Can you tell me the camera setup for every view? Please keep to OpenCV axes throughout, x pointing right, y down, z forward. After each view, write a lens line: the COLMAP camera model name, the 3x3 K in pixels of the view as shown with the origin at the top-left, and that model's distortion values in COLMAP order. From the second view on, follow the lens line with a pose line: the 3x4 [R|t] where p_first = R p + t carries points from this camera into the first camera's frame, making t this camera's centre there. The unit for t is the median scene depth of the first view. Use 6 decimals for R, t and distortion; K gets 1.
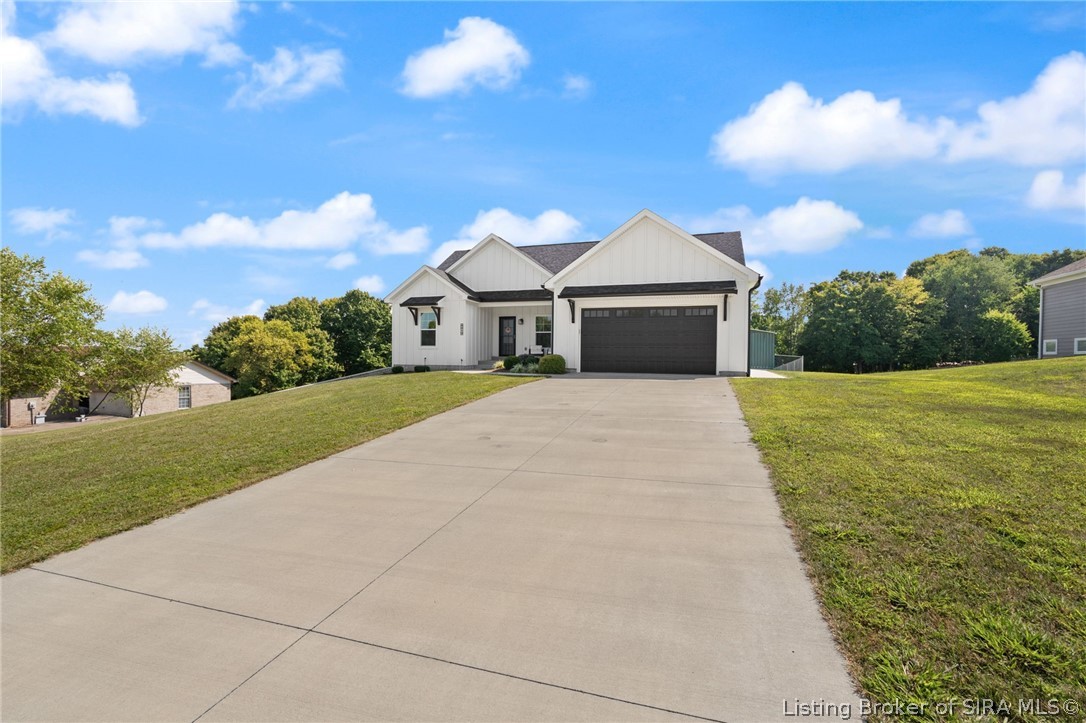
lens RADIAL K [[713.9, 0, 547.7], [0, 713.9, 341.0], [0, 0, 1]] dist [0.001636, 0.000615]
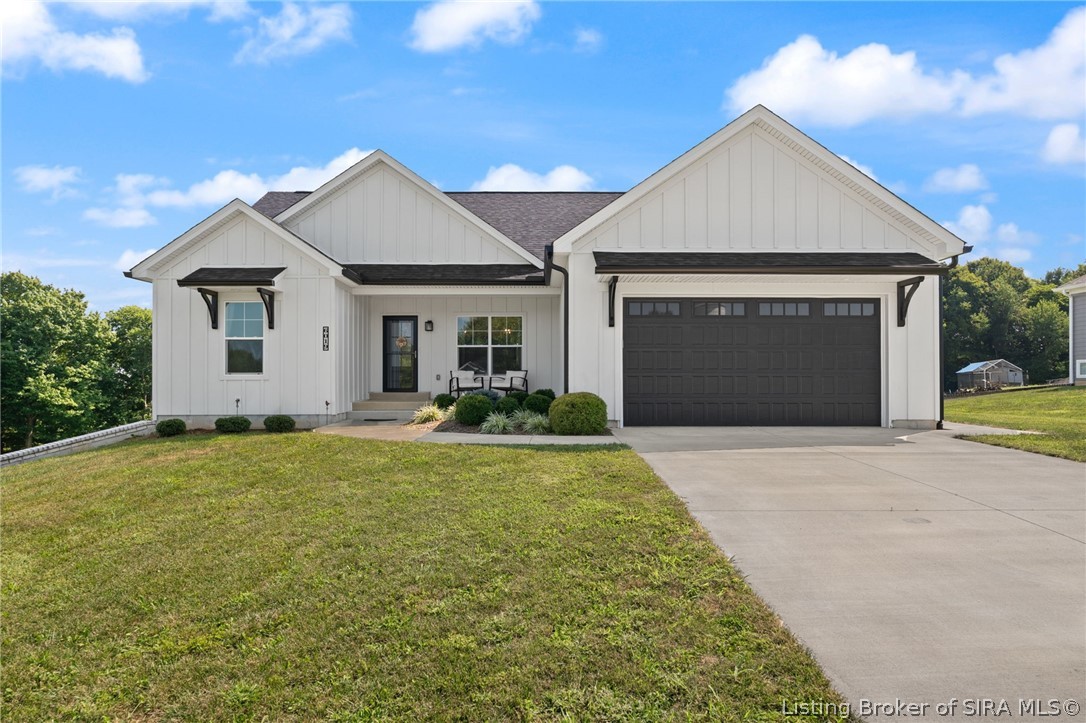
lens RADIAL K [[713.9, 0, 547.7], [0, 713.9, 341.0], [0, 0, 1]] dist [0.001636, 0.000615]
pose [[0.917776, 0.009891, 0.396976, -0.170874], [-0.000010, 0.999690, -0.024885, -0.002886], [-0.397099, 0.022835, 0.917492, 0.497021]]
